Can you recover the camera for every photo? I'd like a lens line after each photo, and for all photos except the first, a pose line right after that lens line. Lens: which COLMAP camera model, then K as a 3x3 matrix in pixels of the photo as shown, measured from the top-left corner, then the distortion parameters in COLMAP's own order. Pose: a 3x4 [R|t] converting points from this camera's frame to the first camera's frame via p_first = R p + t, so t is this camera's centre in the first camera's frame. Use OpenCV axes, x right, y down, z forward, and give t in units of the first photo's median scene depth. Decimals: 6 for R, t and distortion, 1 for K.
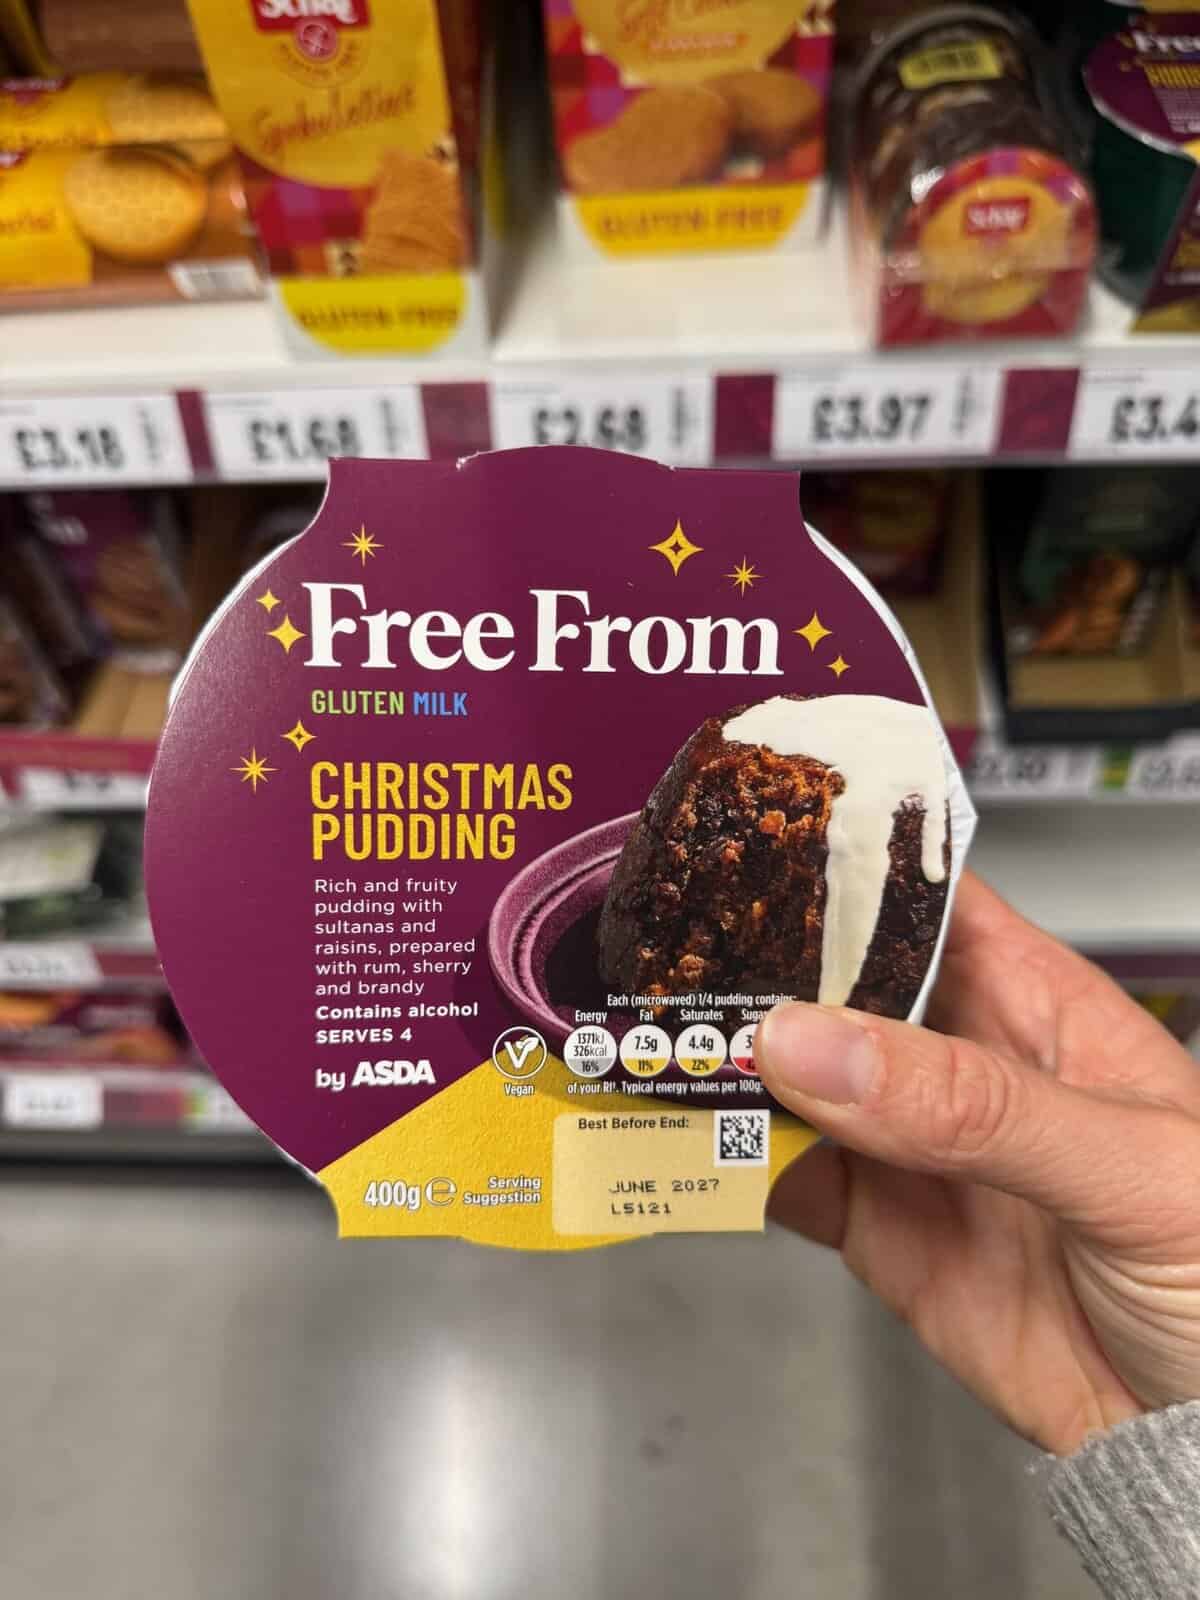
lens RADIAL K [[1117.9, 0, 571.3], [0, 1117.9, 833.4], [0, 0, 1]] dist [-0.045413, 0.032439]
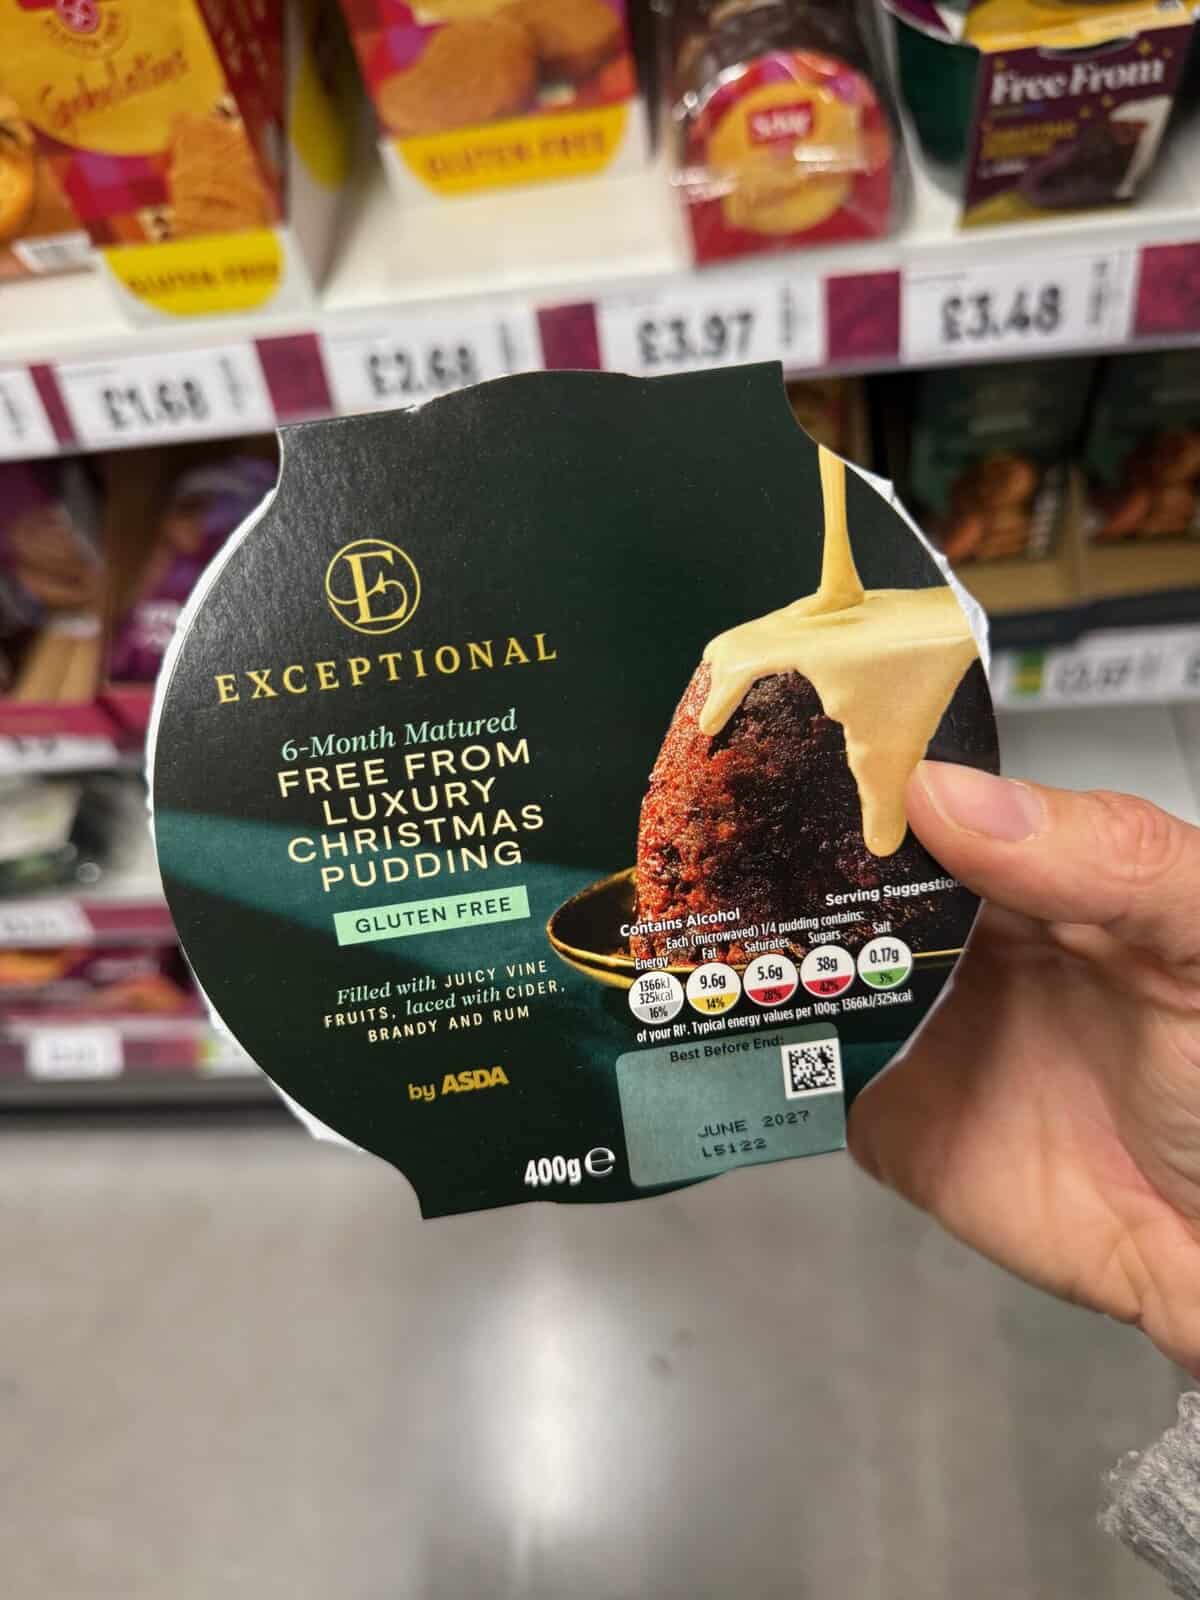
lens RADIAL K [[1117.9, 0, 571.3], [0, 1117.9, 833.4], [0, 0, 1]] dist [-0.045413, 0.032439]
pose [[0.996698, -0.051082, -0.063112, 0.198627], [0.054263, 0.997286, 0.049769, 0.017584], [0.060398, -0.053030, 0.996765, -0.033622]]
